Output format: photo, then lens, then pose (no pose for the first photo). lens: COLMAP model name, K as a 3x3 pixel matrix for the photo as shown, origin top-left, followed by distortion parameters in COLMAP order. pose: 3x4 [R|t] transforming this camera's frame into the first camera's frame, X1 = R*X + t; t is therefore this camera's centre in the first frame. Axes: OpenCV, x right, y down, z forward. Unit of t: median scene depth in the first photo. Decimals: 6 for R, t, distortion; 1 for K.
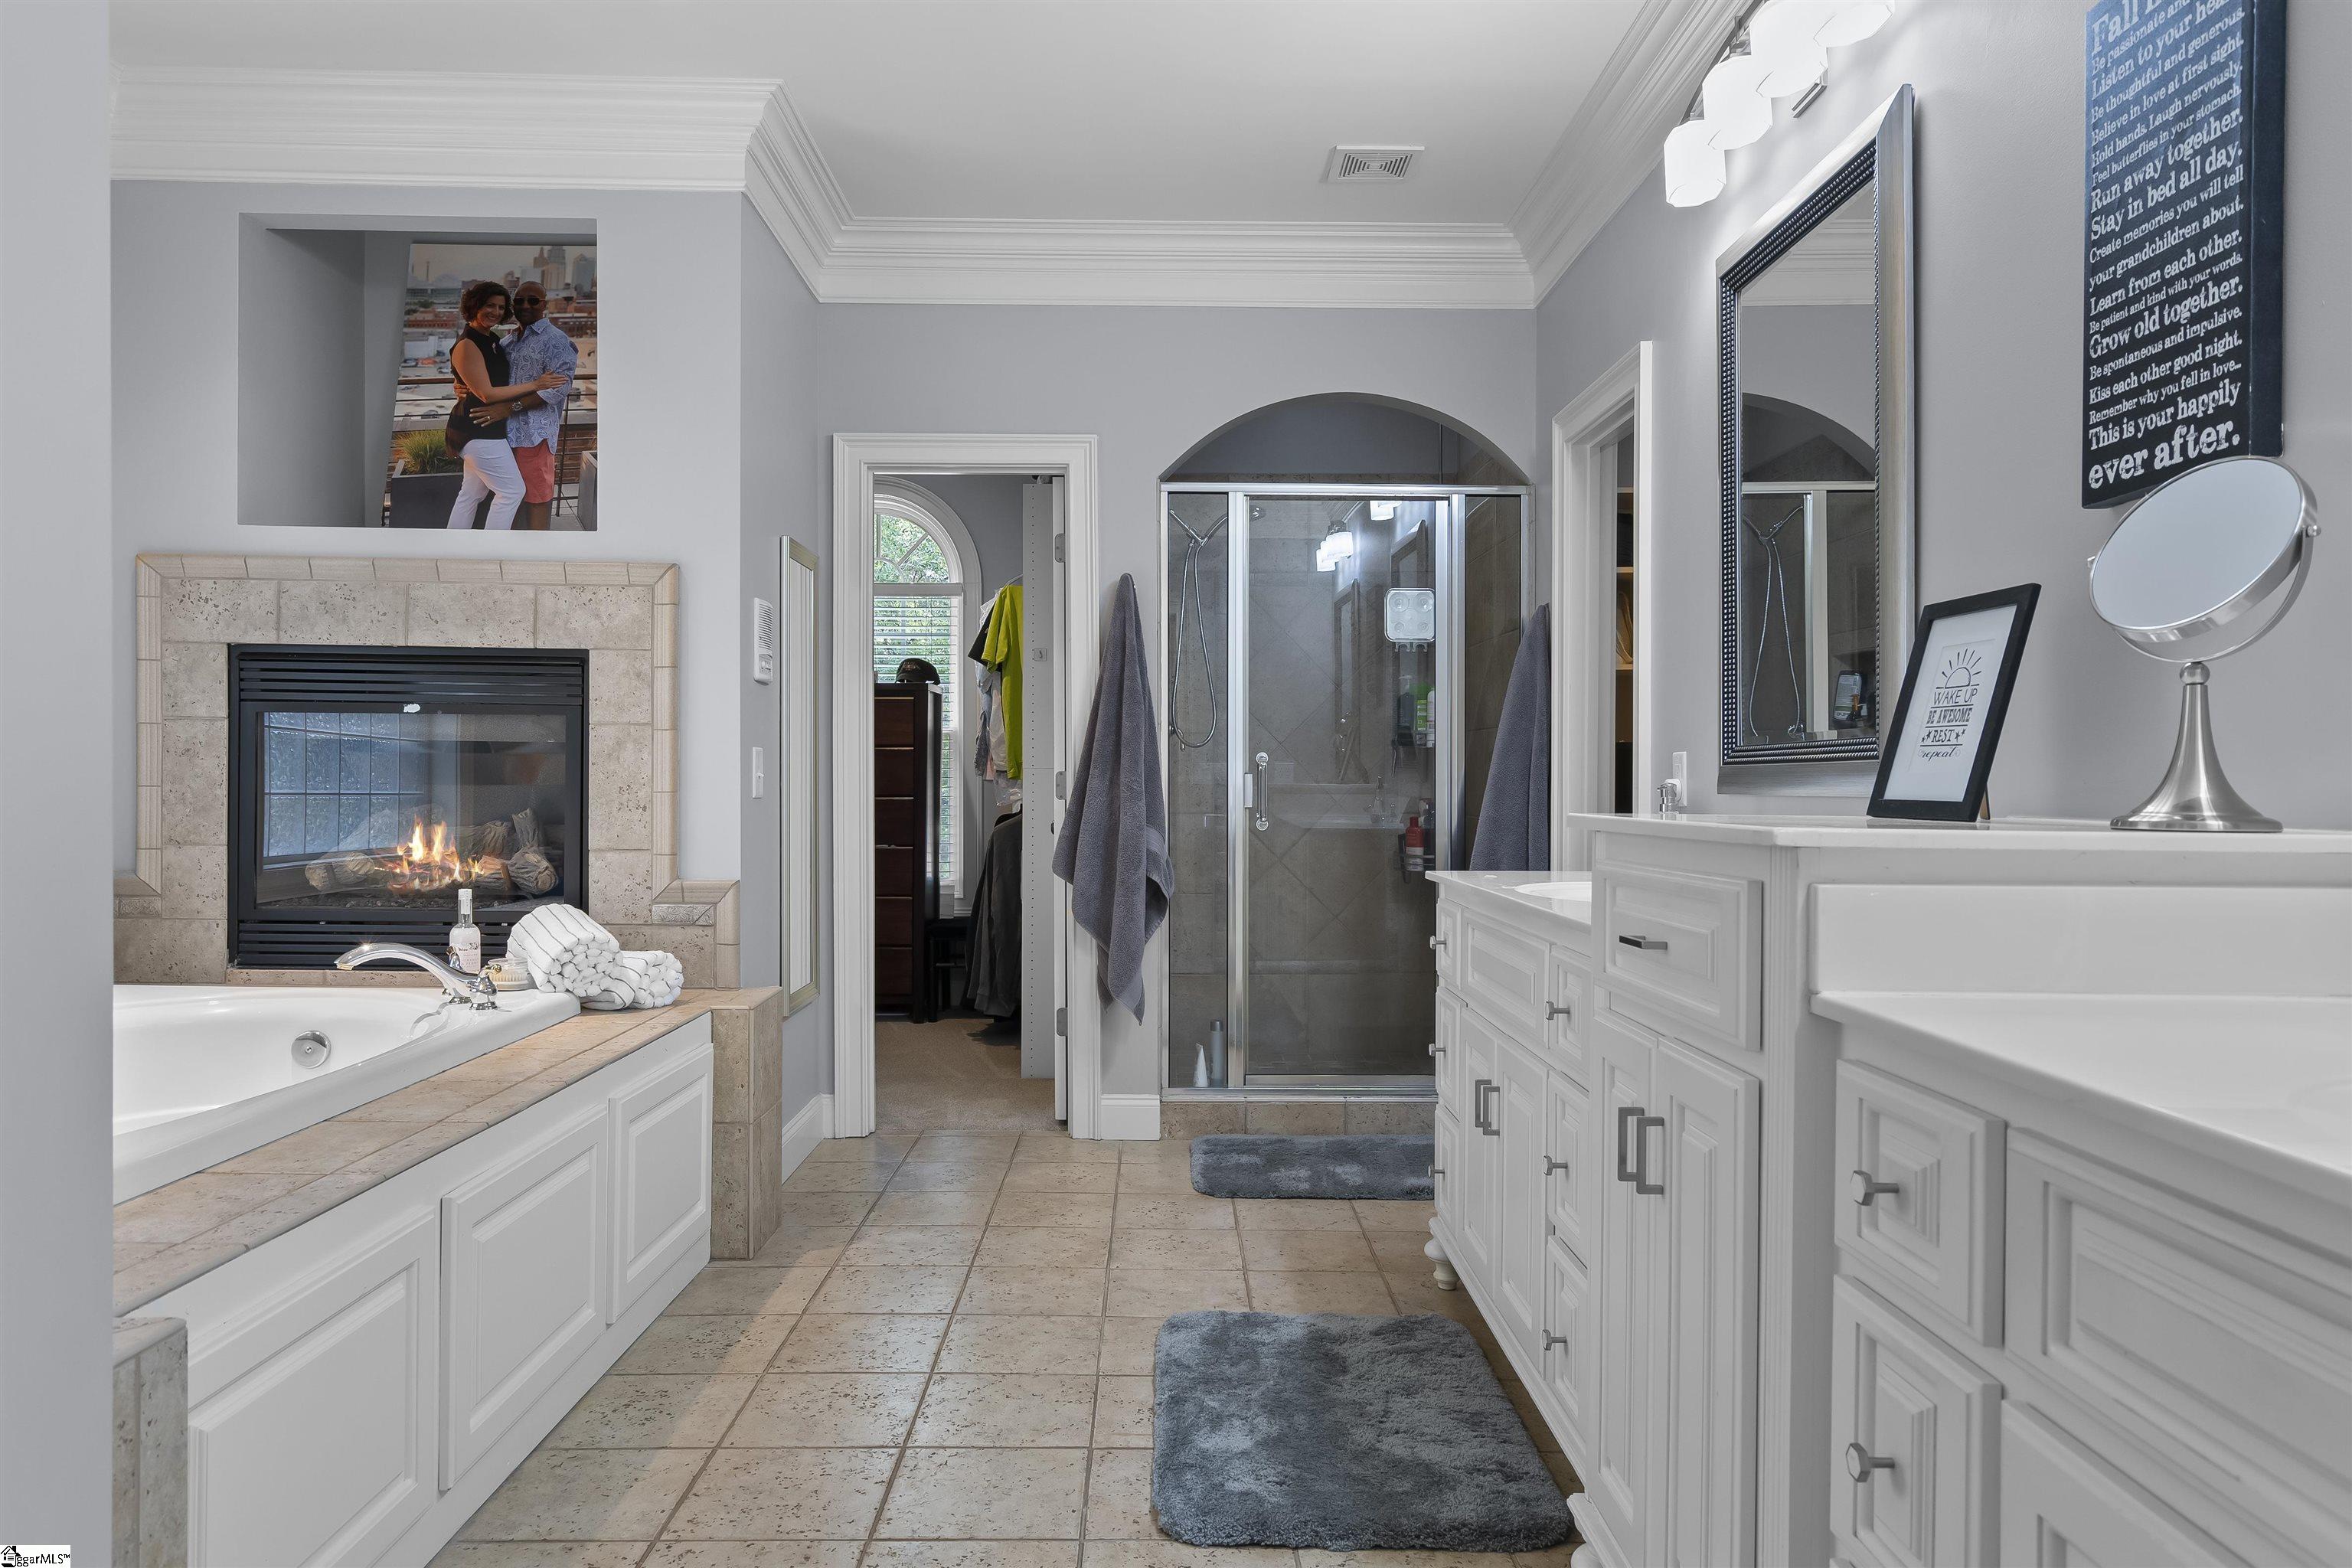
lens RADIAL K [[1538.5, 0, 1177.9], [0, 1538.5, 779.2], [0, 0, 1]] dist [0.007011, 0.001146]
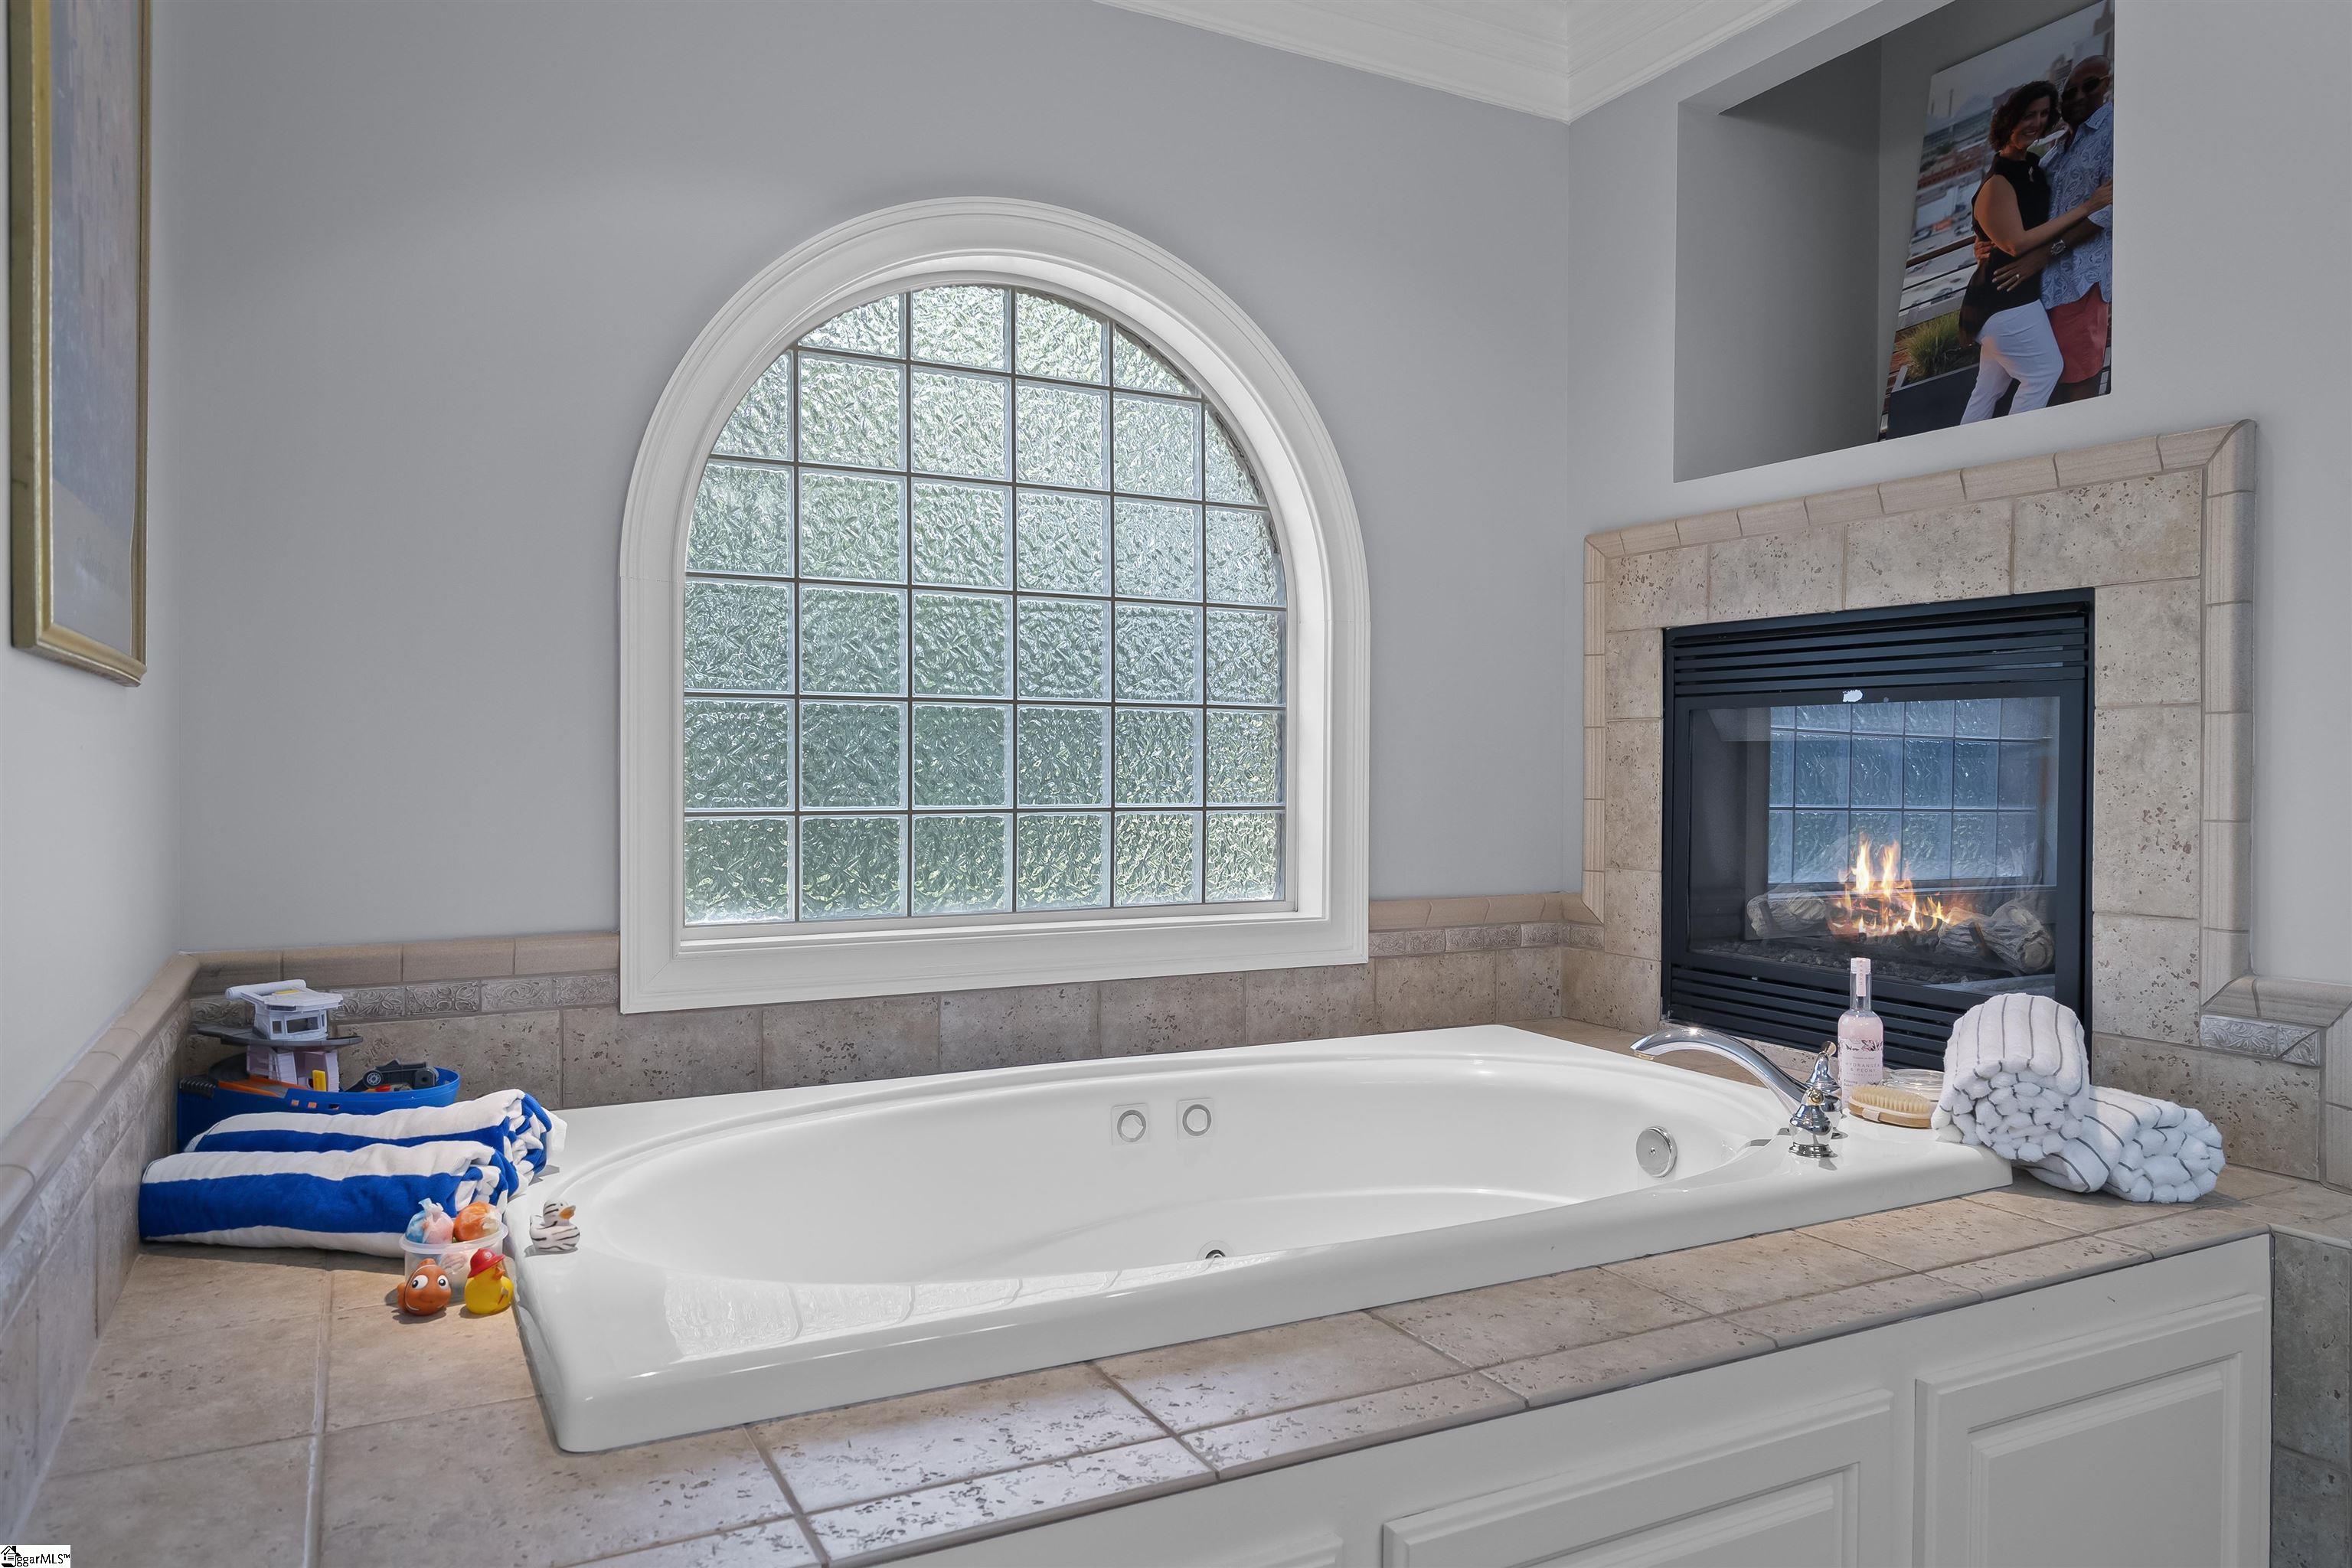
lens RADIAL K [[1538.5, 0, 1176.4], [0, 1538.5, 782.0], [0, 0, 1]] dist [0.007011, 0.001146]
pose [[0.456704, 0.002839, -0.889614, 0.000991], [-0.005717, 0.999984, 0.000257, -0.004175], [0.889600, 0.004968, 0.456713, 0.390926]]
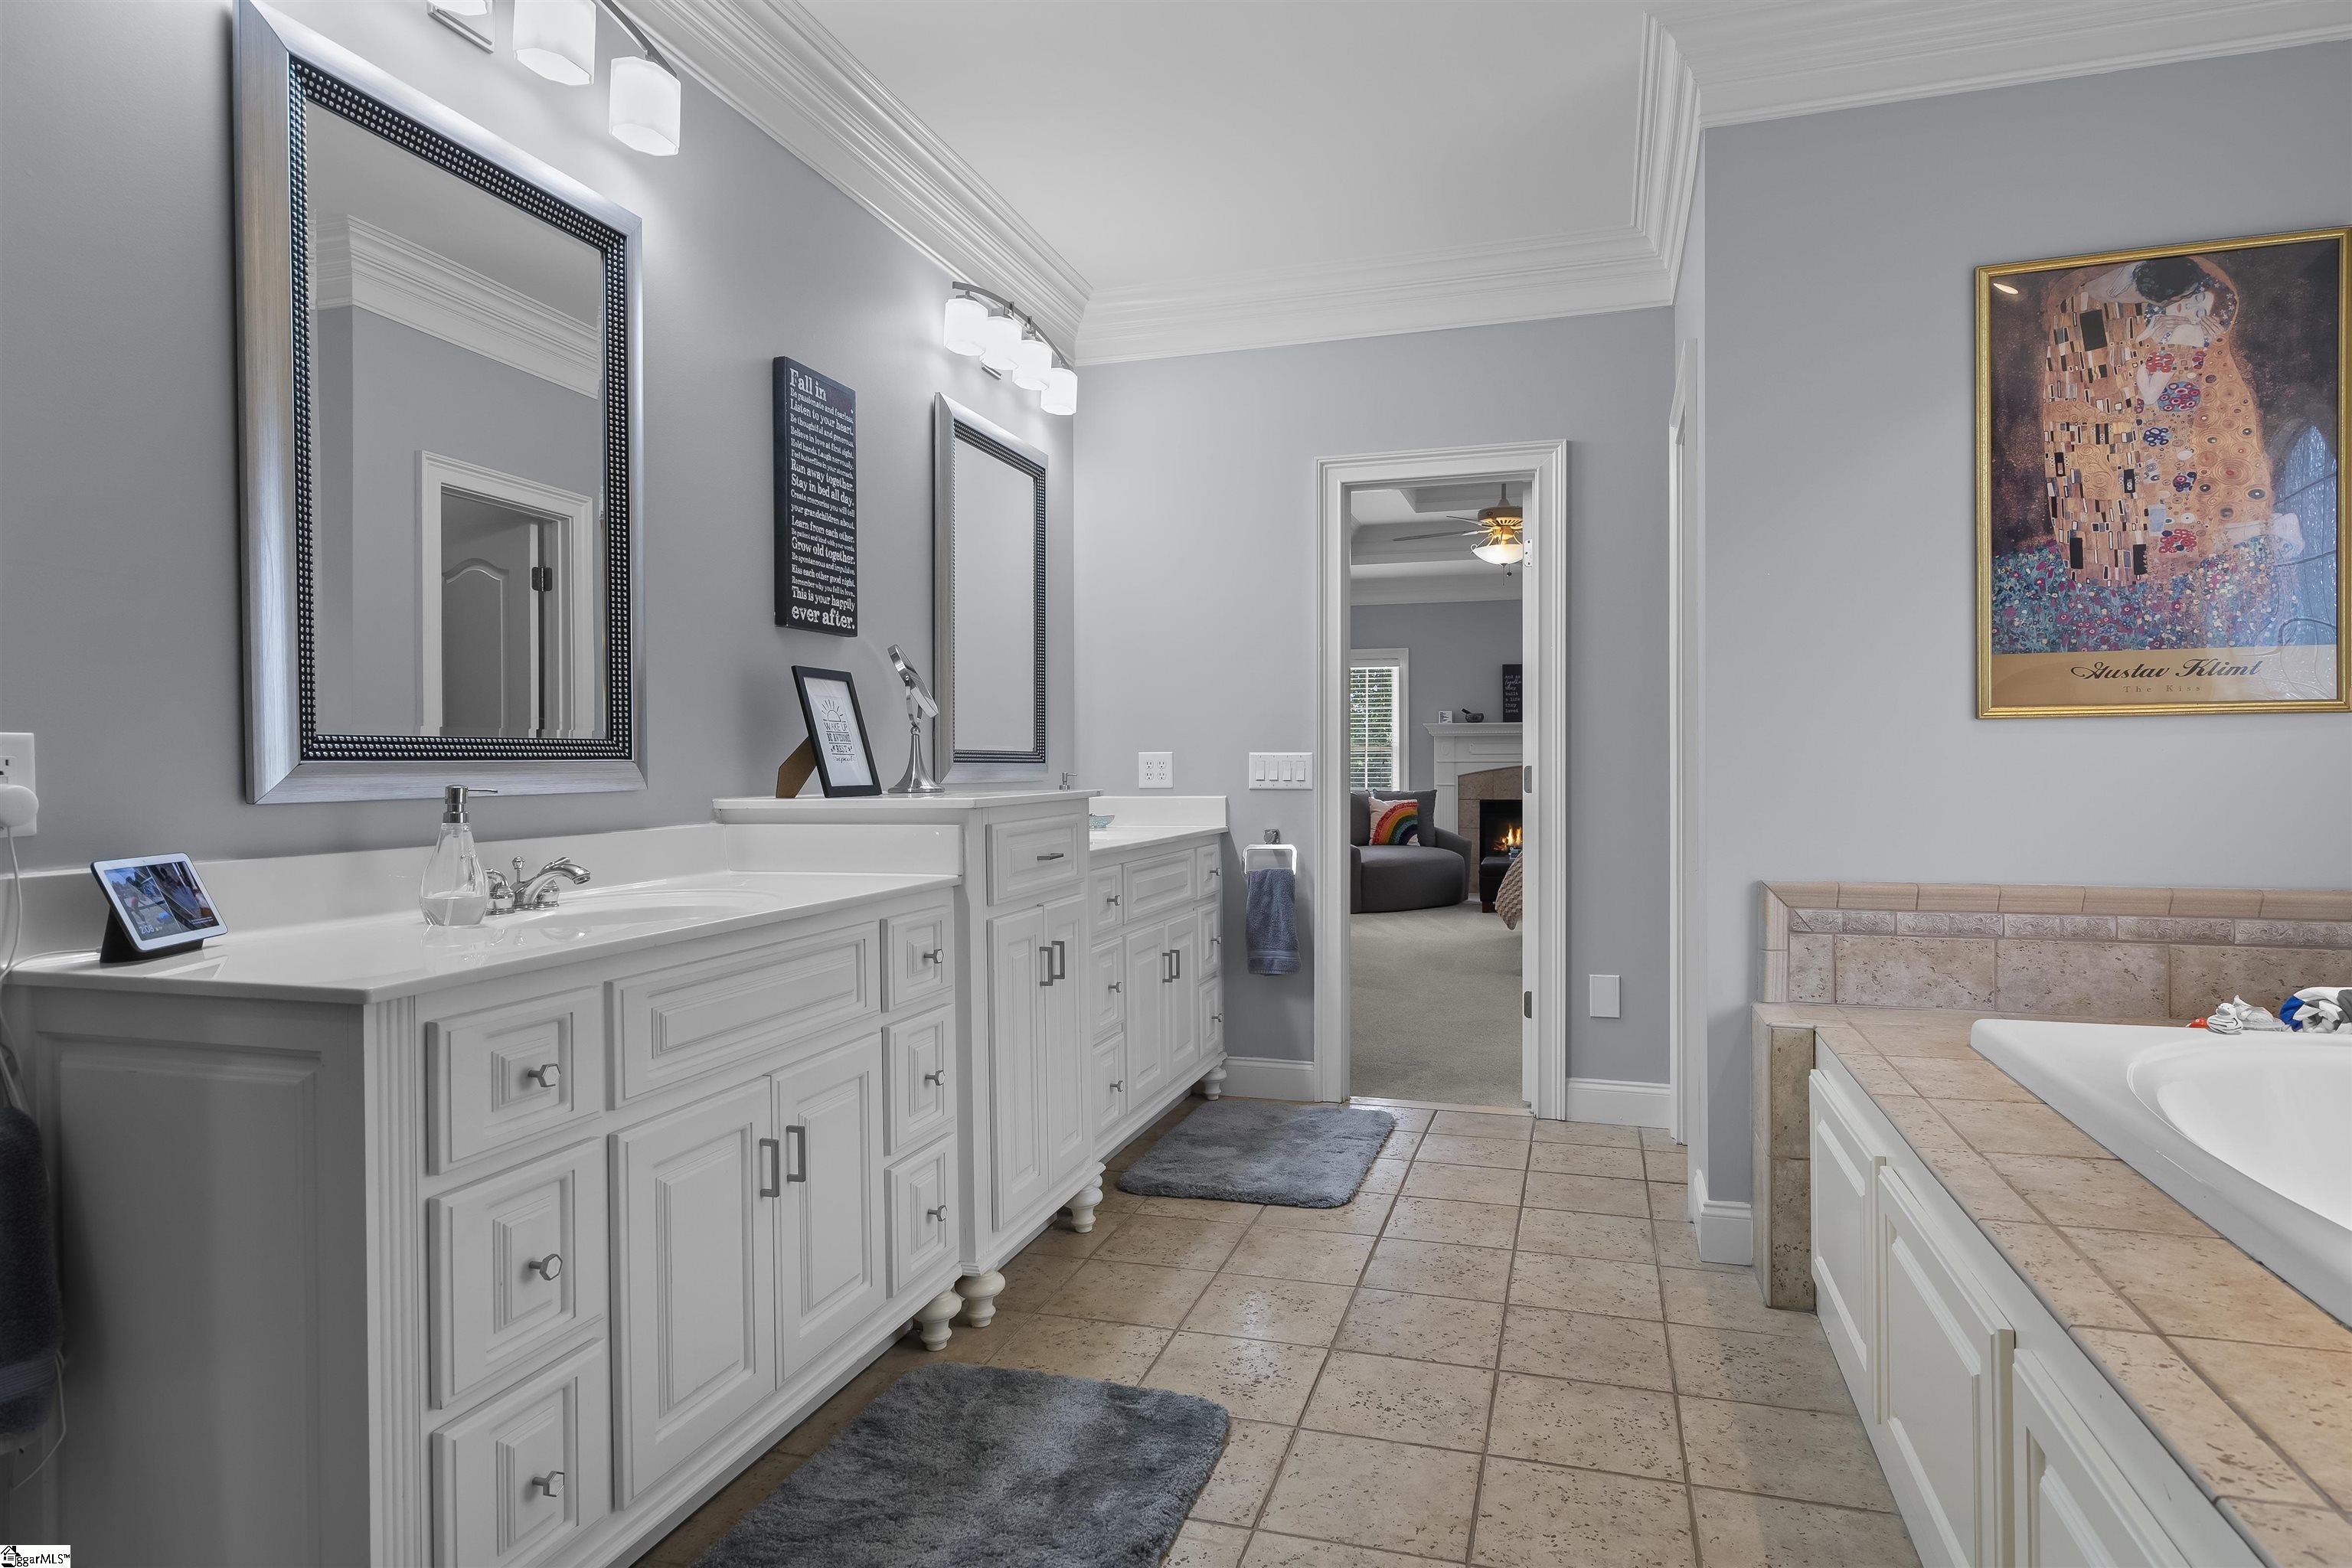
lens RADIAL K [[1332.7, 0, 1177.9], [0, 1332.7, 782.9], [0, 0, 1]] dist [-0.004825, -0.000227]
pose [[-0.952161, -0.000278, 0.305596, -0.167467], [0.004236, 0.999892, 0.014108, -0.004387], [-0.305567, 0.014728, -0.952057, 1.168774]]
